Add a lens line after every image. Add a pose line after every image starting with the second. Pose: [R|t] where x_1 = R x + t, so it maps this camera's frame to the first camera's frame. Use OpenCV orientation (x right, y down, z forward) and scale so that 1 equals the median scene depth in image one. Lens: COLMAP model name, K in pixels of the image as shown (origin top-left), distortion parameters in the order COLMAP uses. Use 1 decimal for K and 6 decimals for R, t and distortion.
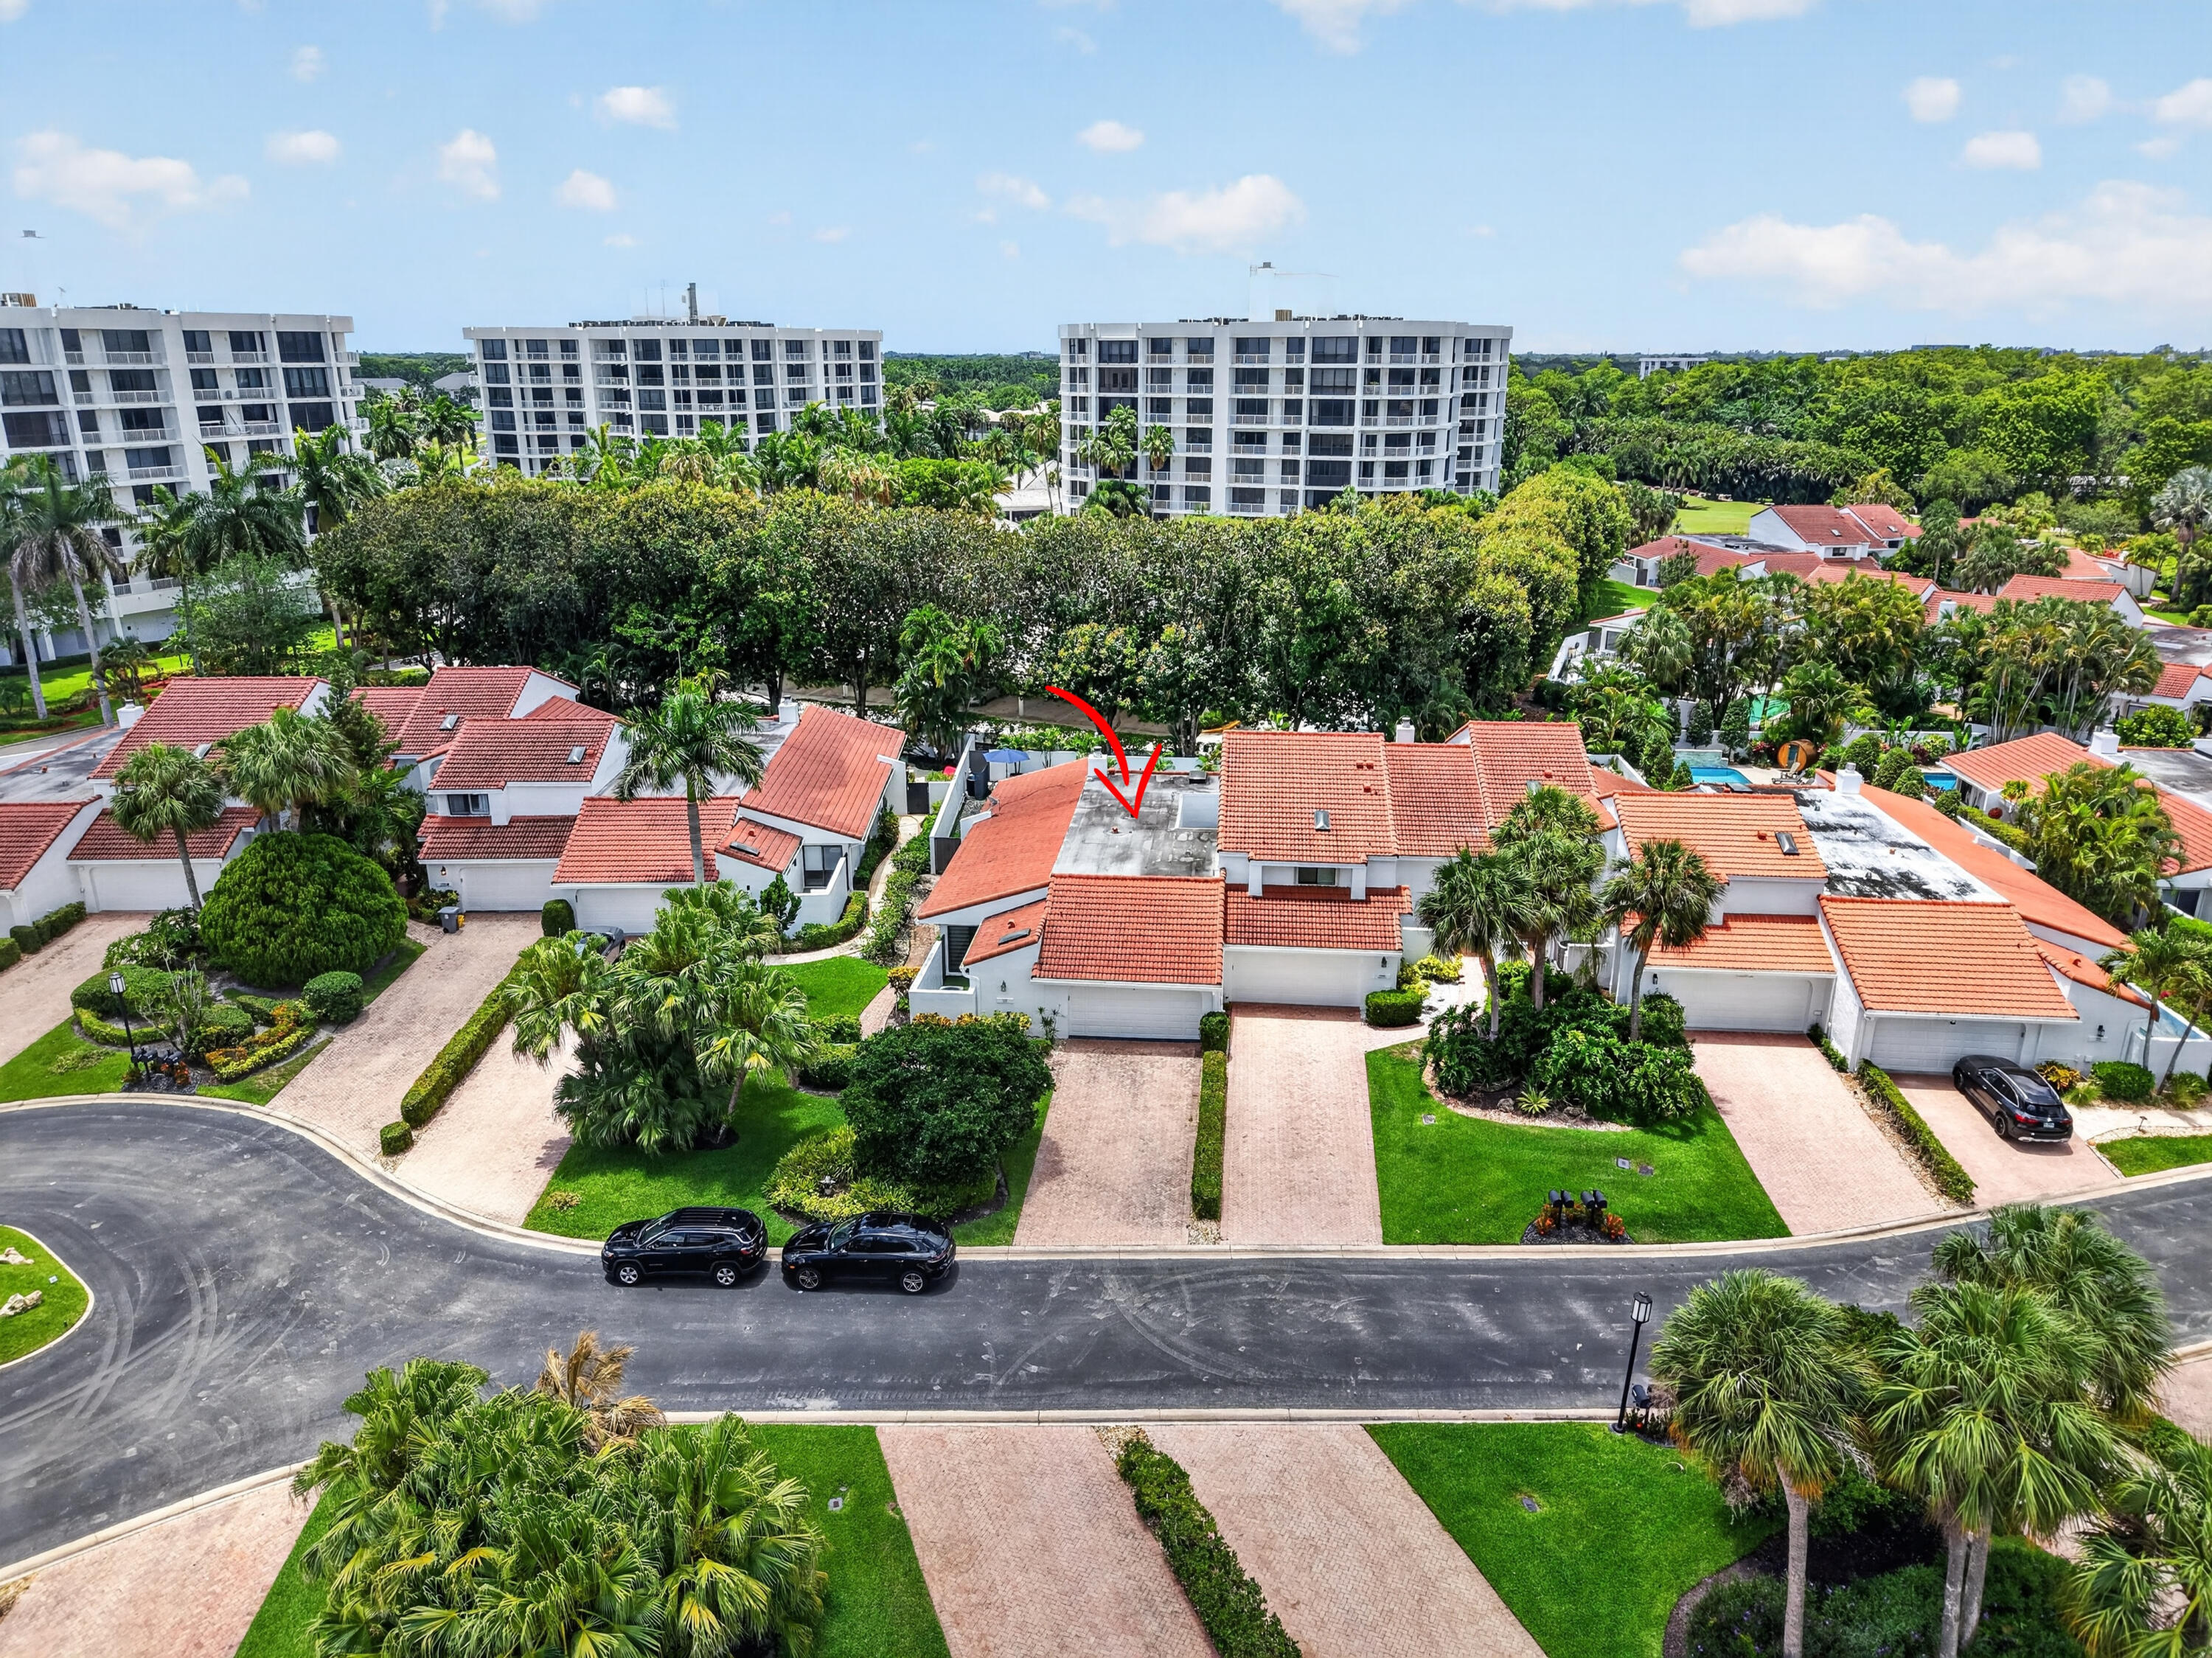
lens RADIAL K [[1489.6, 0, 1102.5], [0, 1489.6, 828.5], [0, 0, 1]] dist [0.002416, -0.007050]
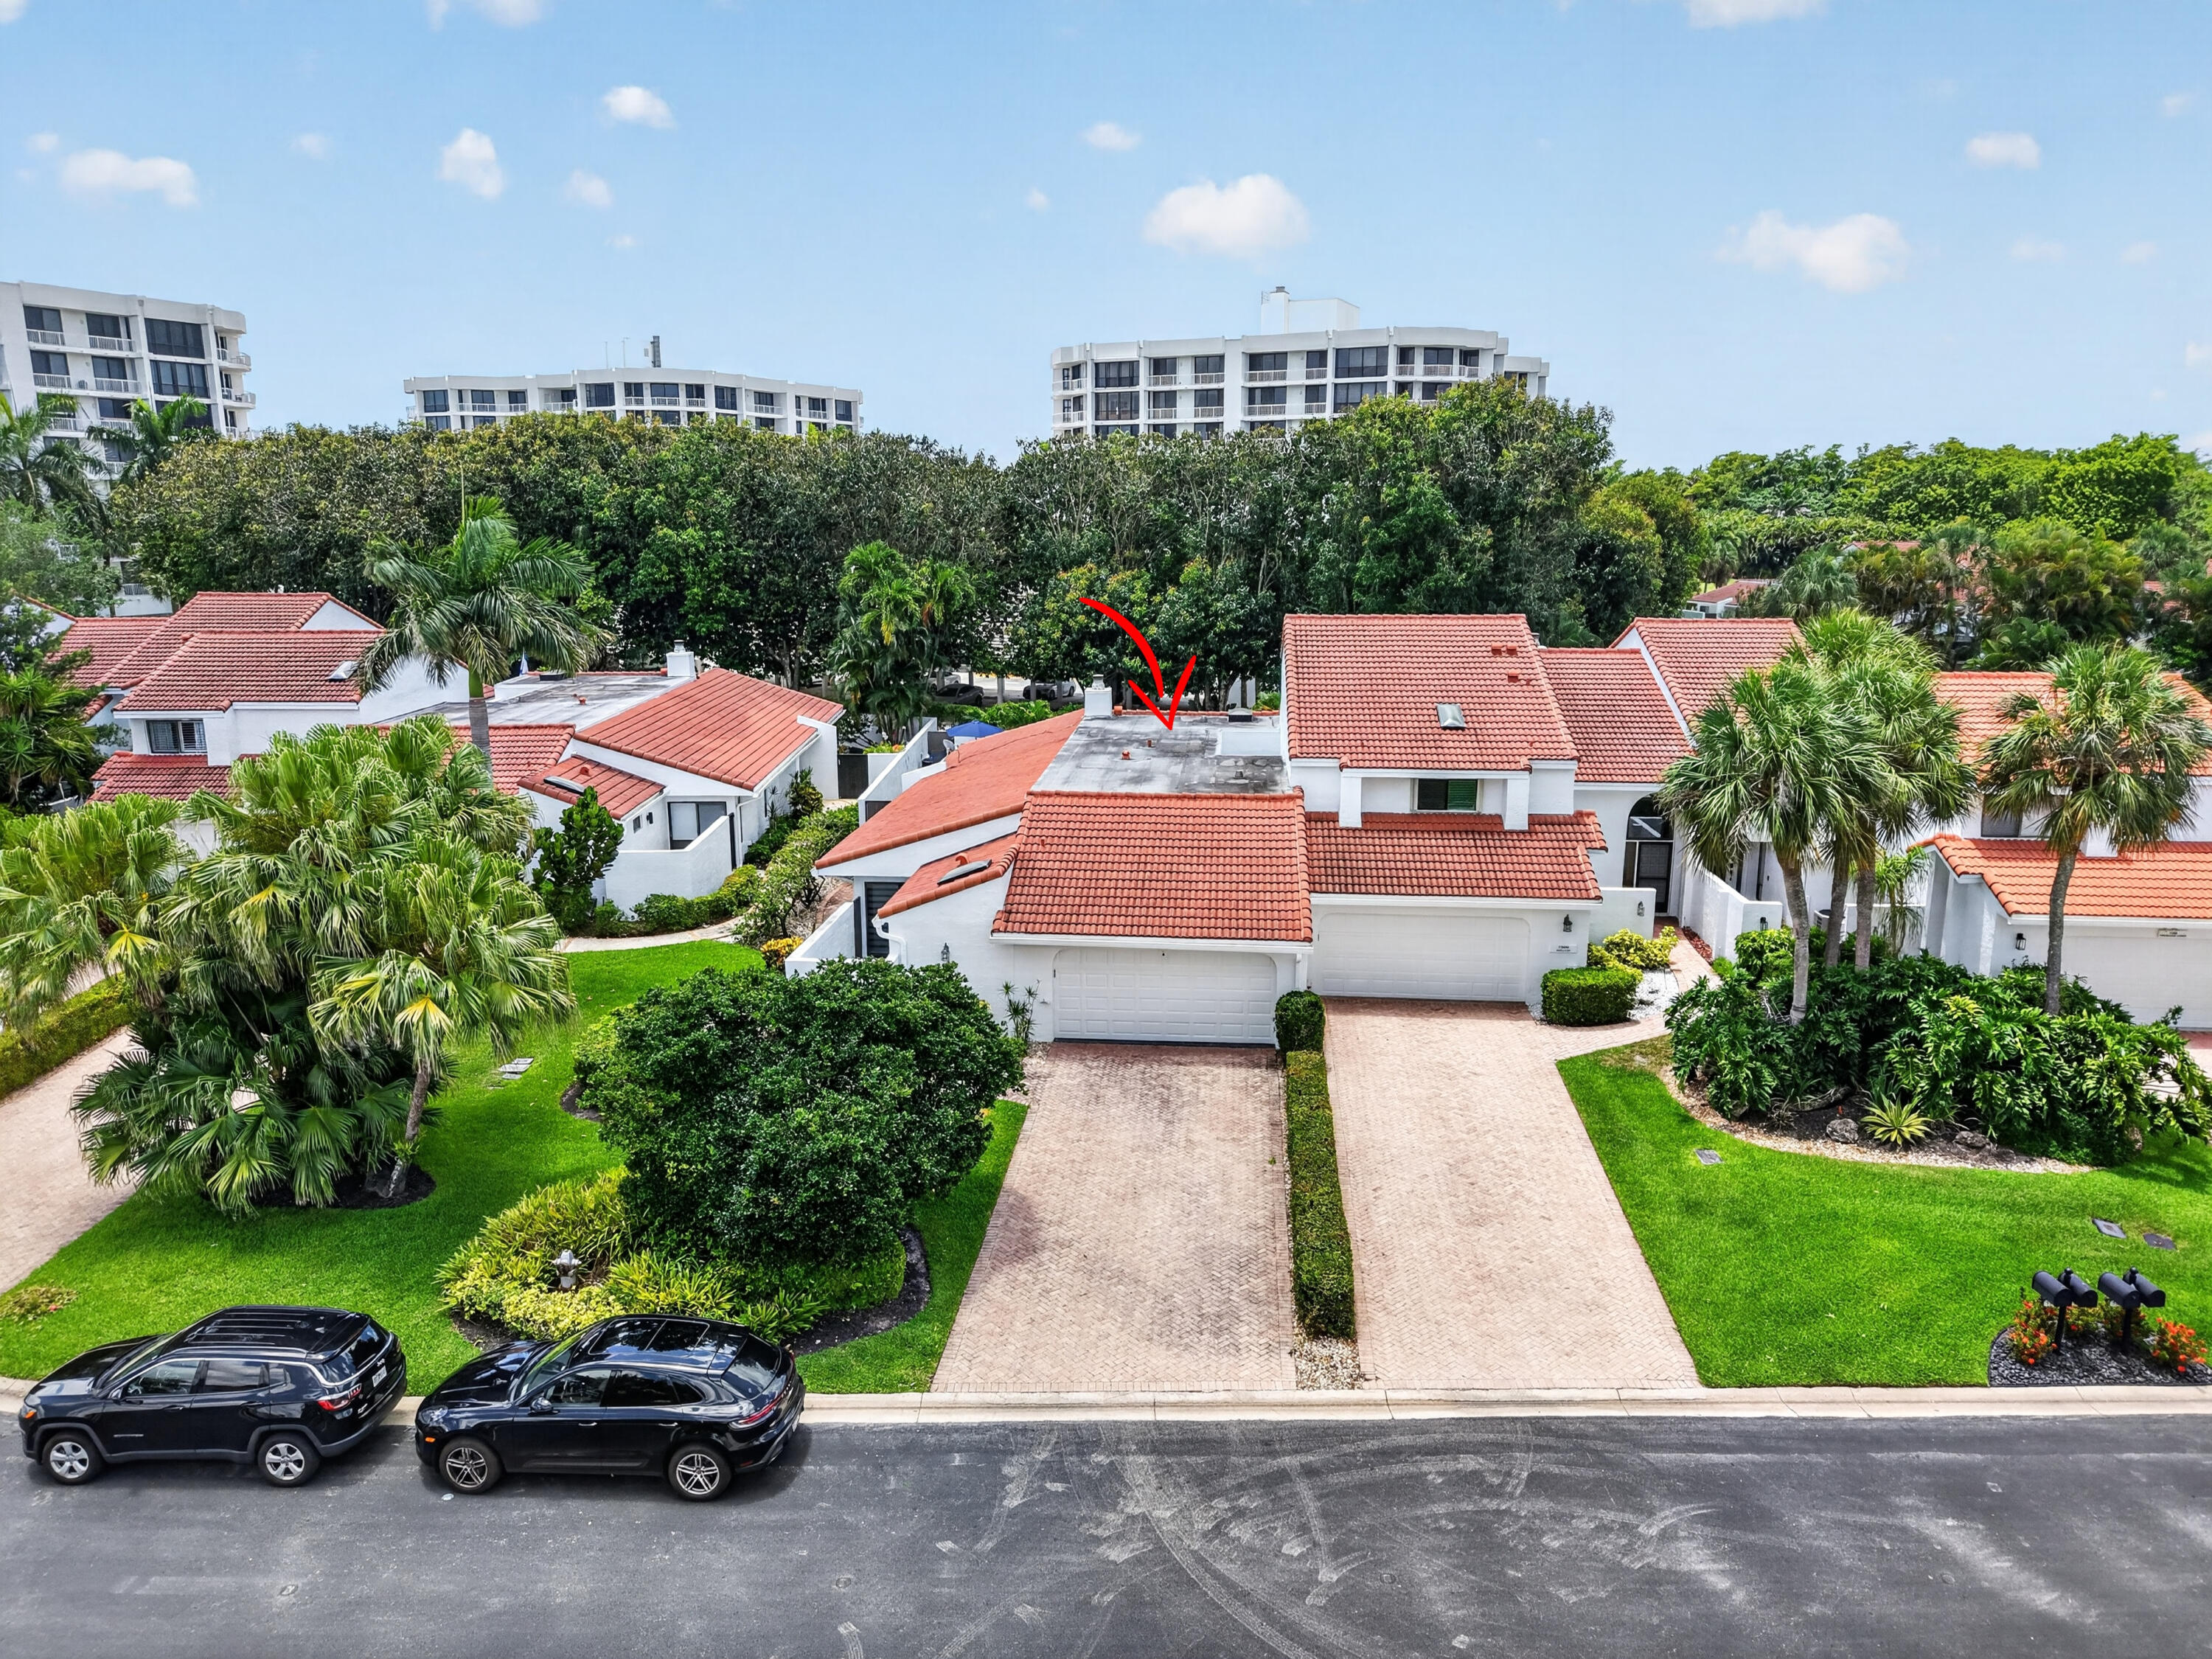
lens RADIAL K [[1489.7, 0, 1108.3], [0, 1489.7, 829.1], [0, 0, 1]] dist [0.002416, -0.007050]
pose [[0.999962, 0.000607, 0.008671, -0.005370], [0.000248, 0.995166, -0.098210, 0.101279], [-0.008689, 0.098209, 0.995128, 0.348124]]
